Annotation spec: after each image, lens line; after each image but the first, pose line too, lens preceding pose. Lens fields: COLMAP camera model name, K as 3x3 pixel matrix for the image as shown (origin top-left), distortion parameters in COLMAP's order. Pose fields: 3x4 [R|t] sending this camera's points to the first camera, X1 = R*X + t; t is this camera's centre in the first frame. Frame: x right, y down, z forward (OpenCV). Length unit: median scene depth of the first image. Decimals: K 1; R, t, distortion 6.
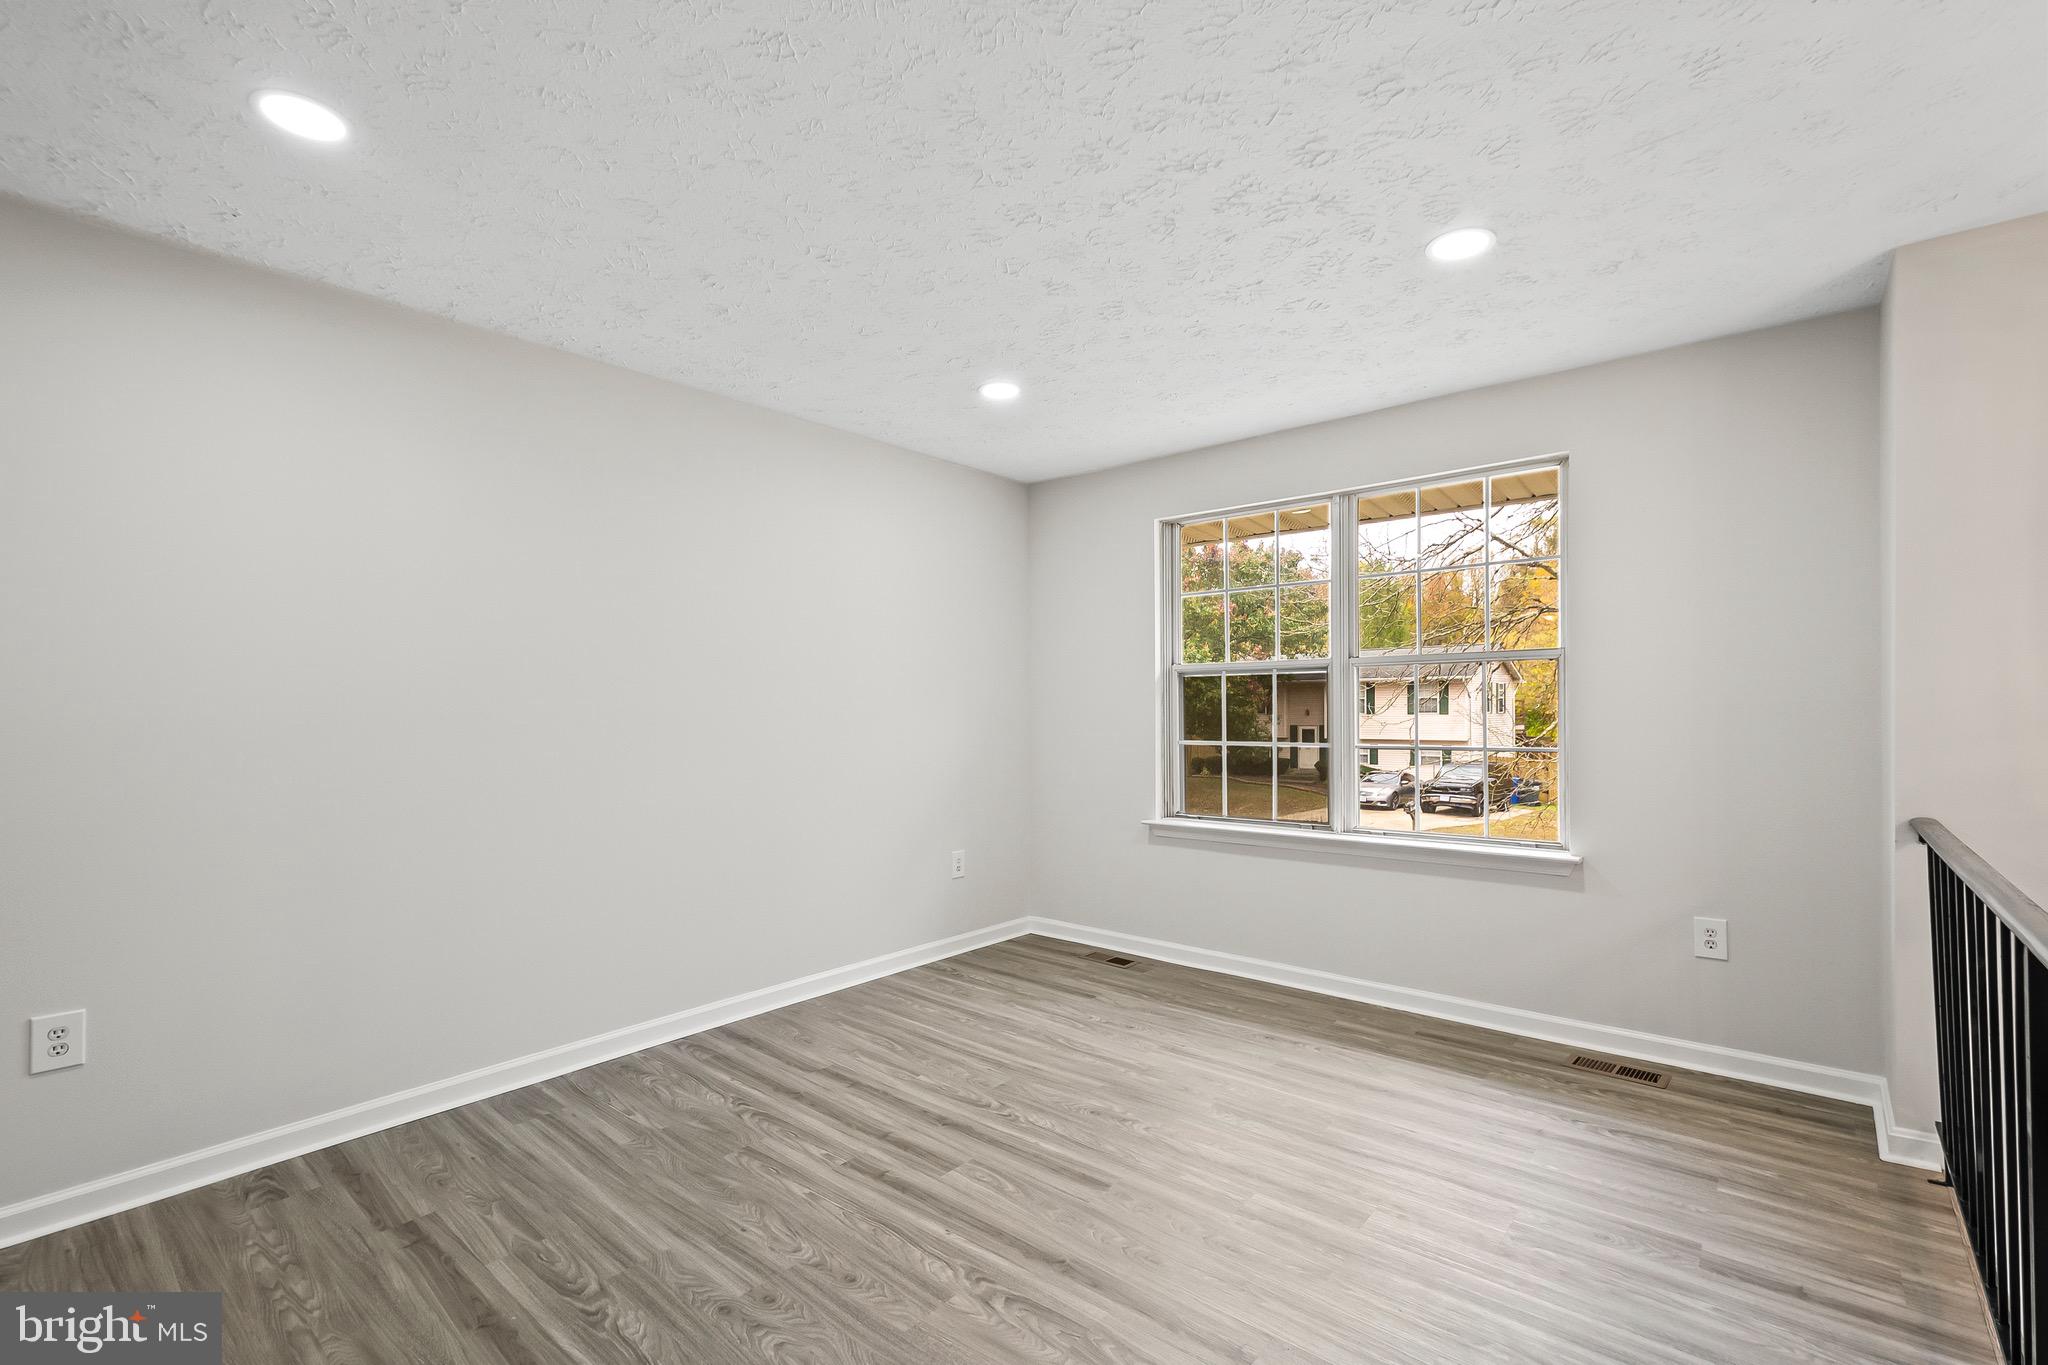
lens RADIAL K [[899.8, 0, 1039.2], [0, 899.8, 712.3], [0, 0, 1]] dist [0.007244, 0.000247]
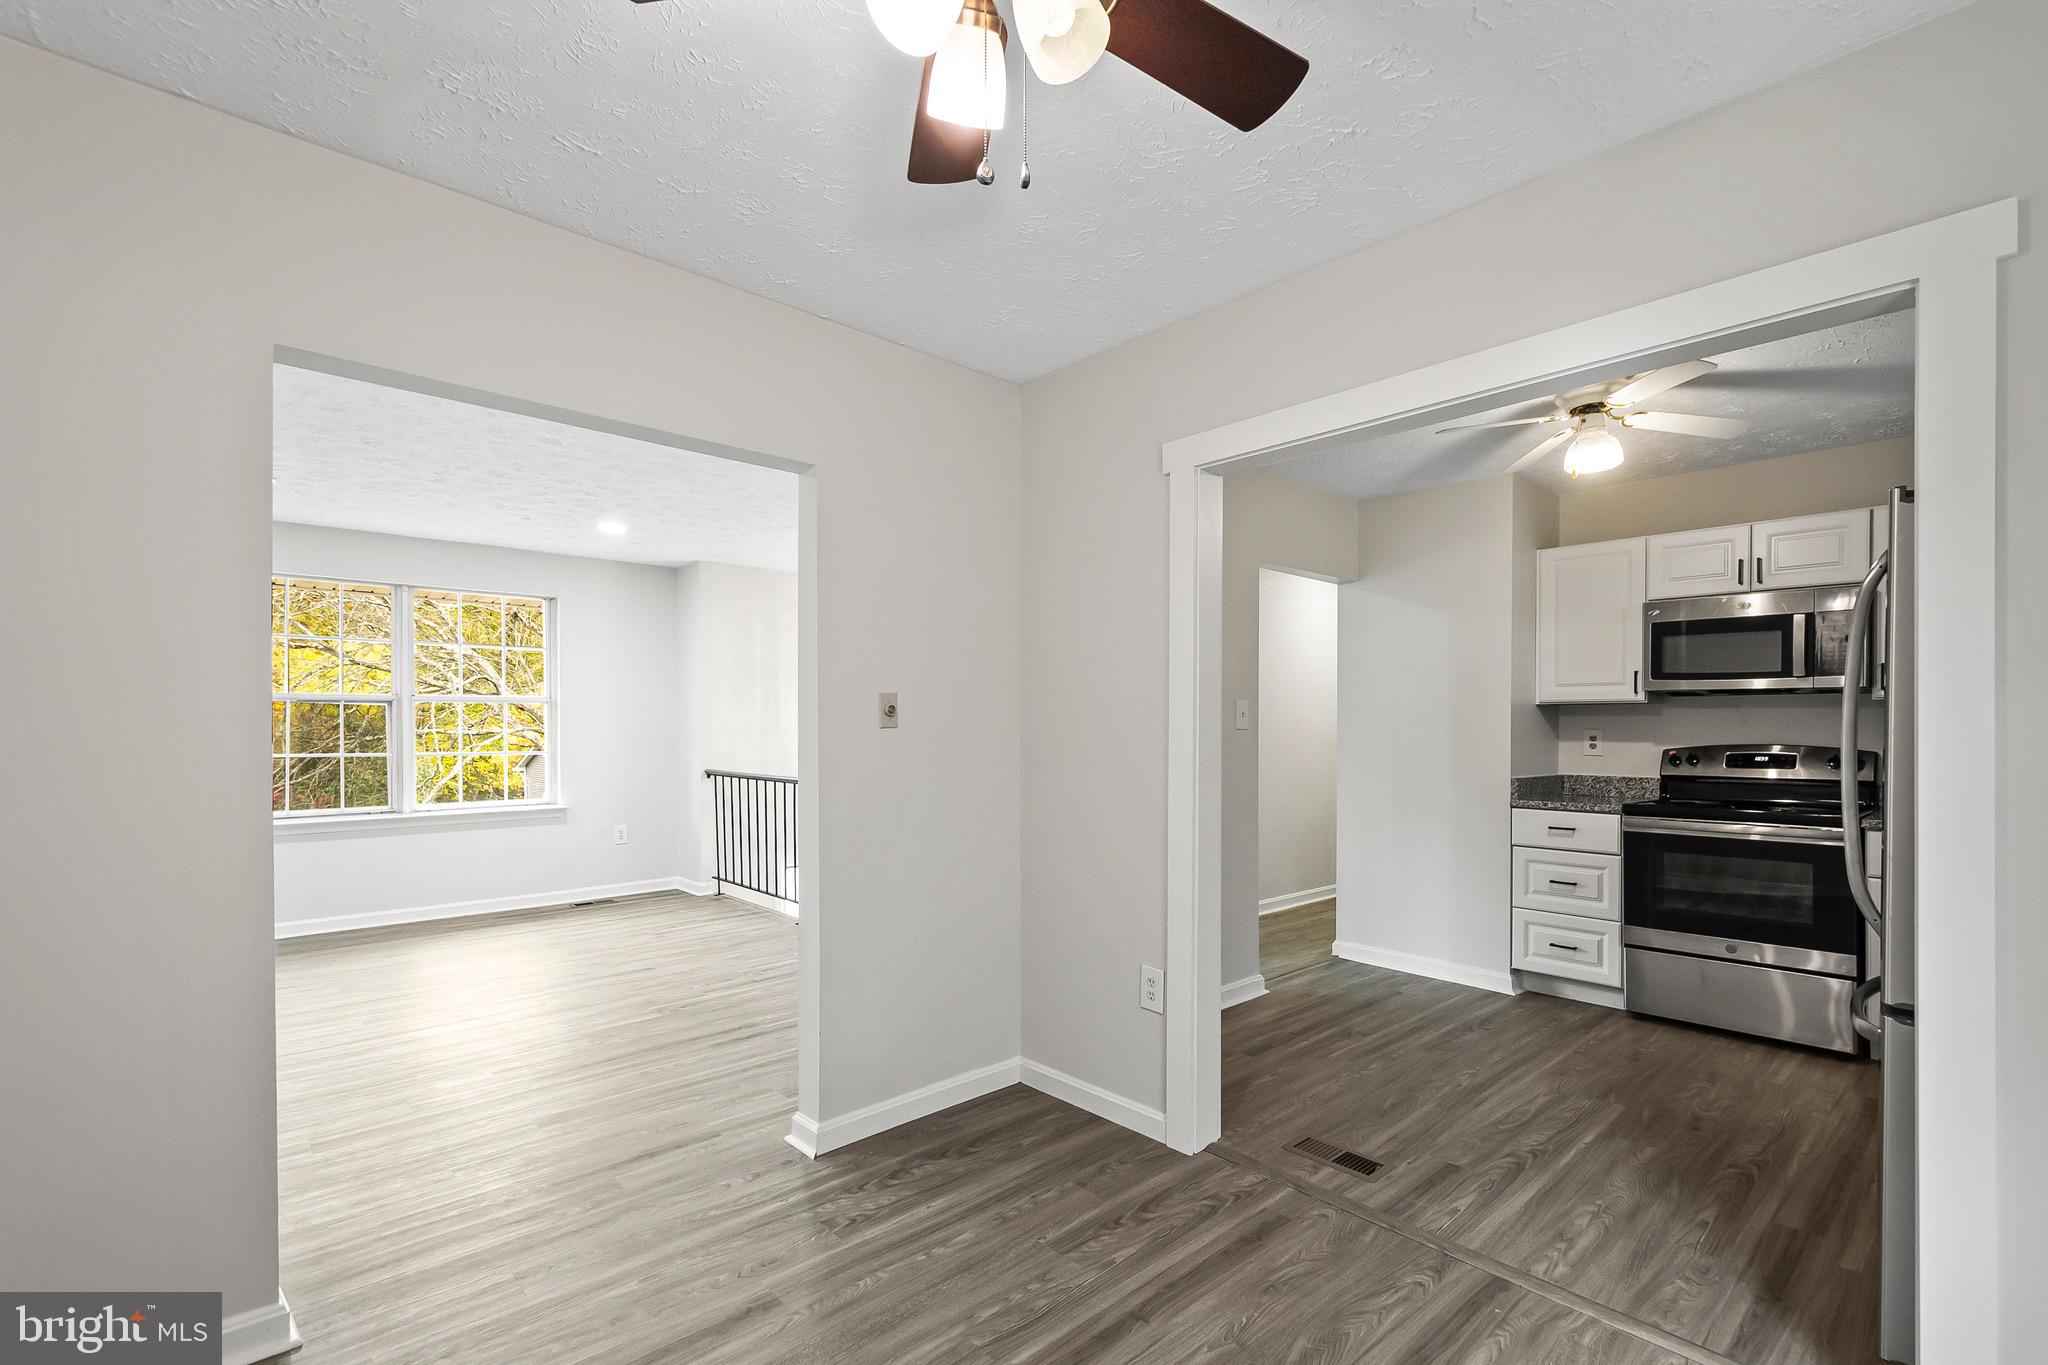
lens RADIAL K [[916.3, 0, 1038.8], [0, 916.3, 728.6], [0, 0, 1]] dist [0.004599, 0.000196]
pose [[0.123502, 0.004693, 0.992333, -2.056306], [0.006205, 0.999966, -0.005501, 0.017502], [-0.992325, 0.006837, 0.123468, -0.431058]]
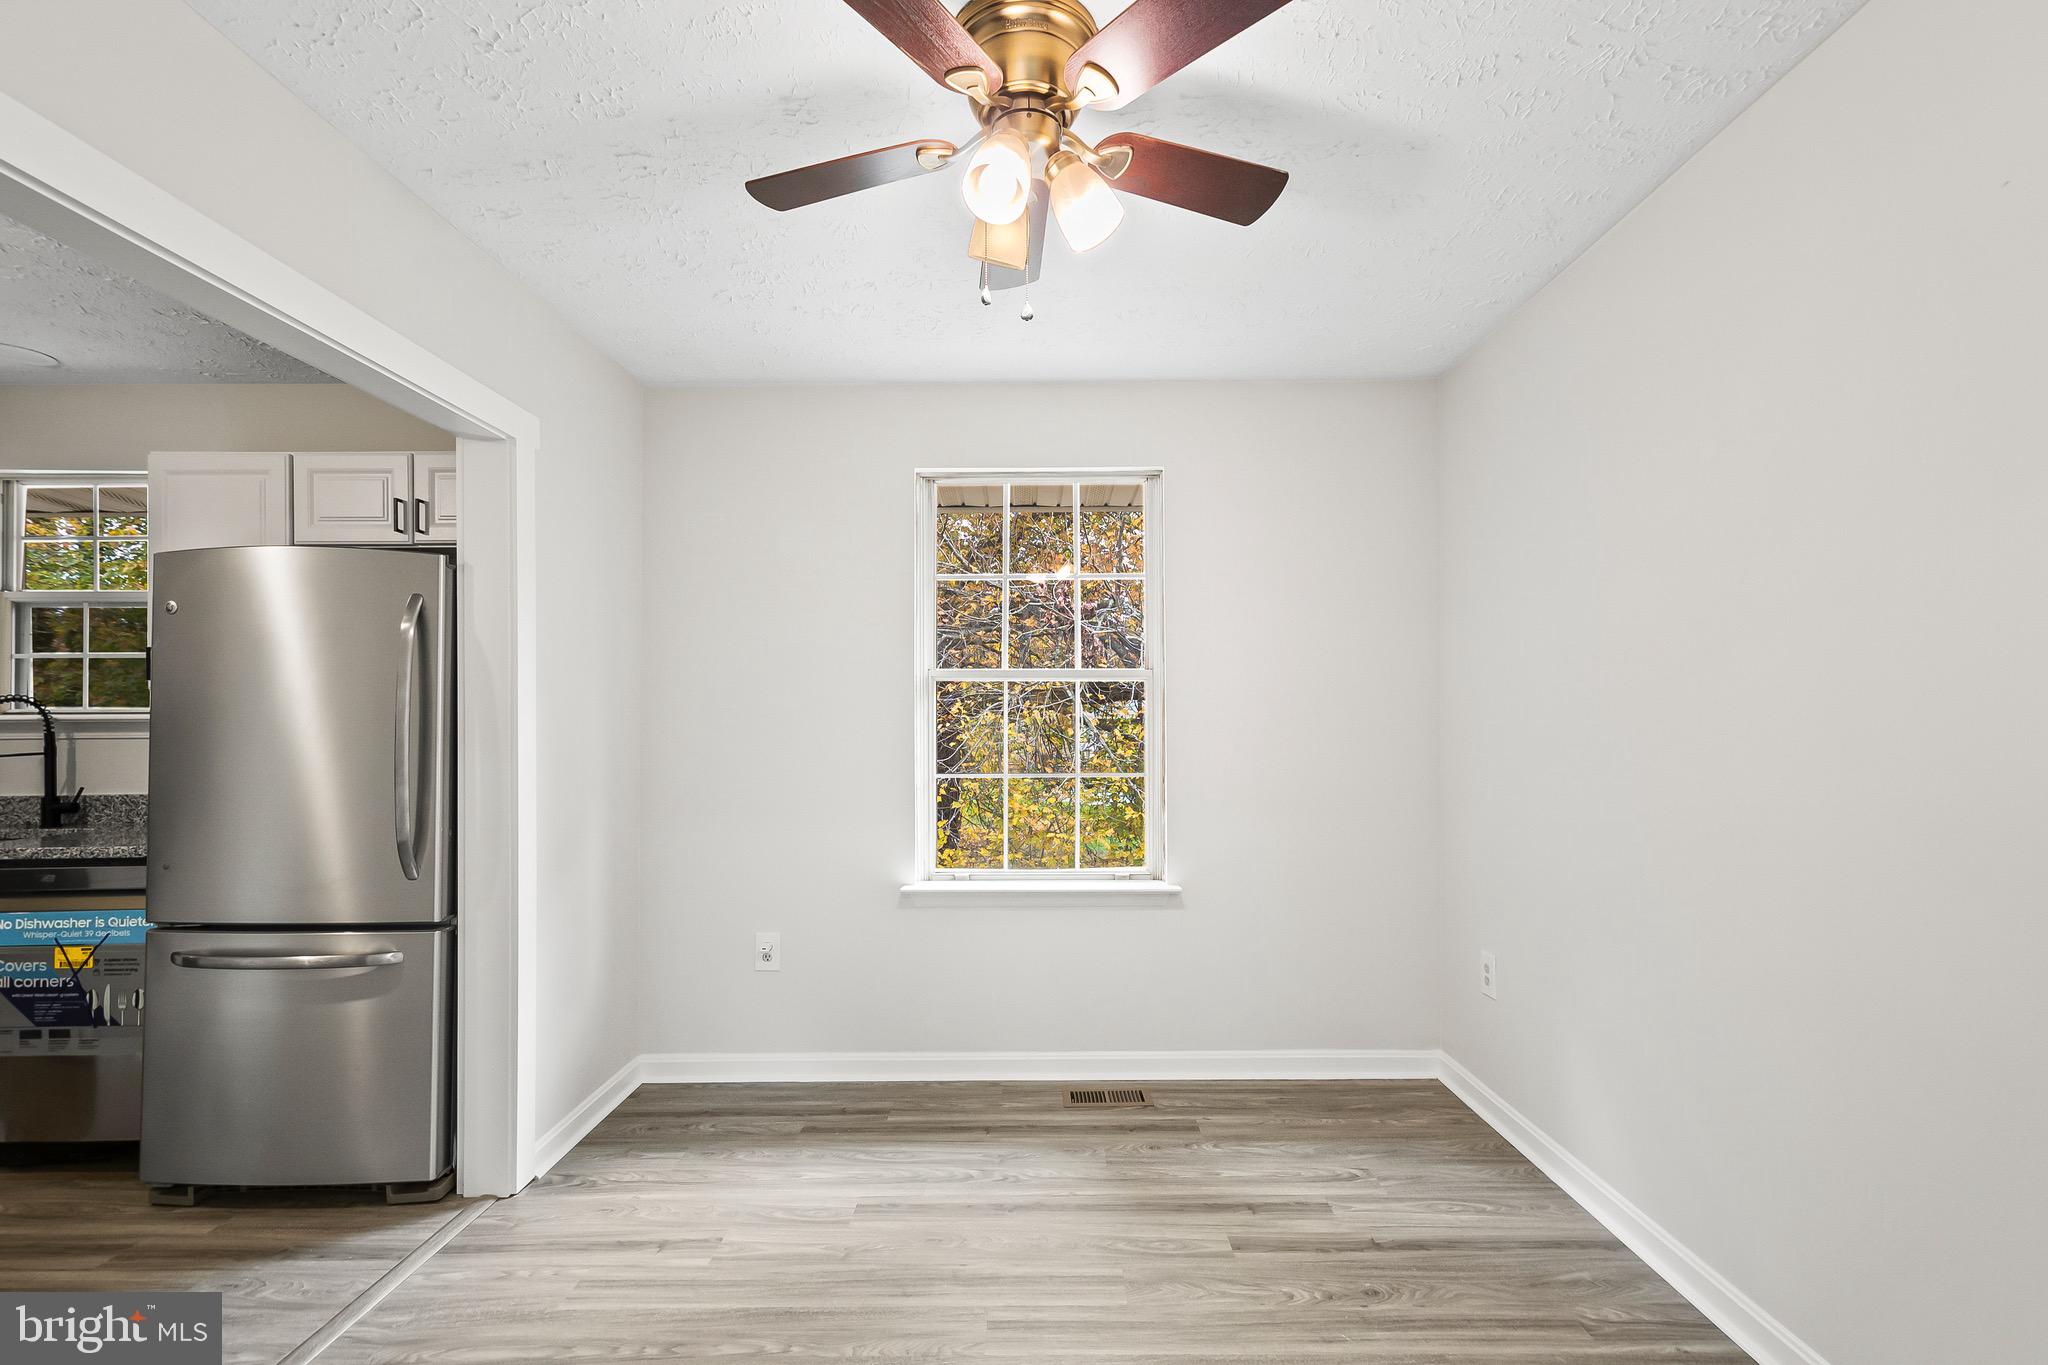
lens RADIAL K [[931.0, 0, 1049.2], [0, 931.0, 718.2], [0, 0, 1]] dist [0.002043, 0.004397]
pose [[-0.766925, 0.012669, -0.641611, -0.950802], [0.010019, 0.999920, 0.007769, 0.009601], [0.641658, -0.000470, -0.766991, 0.323021]]
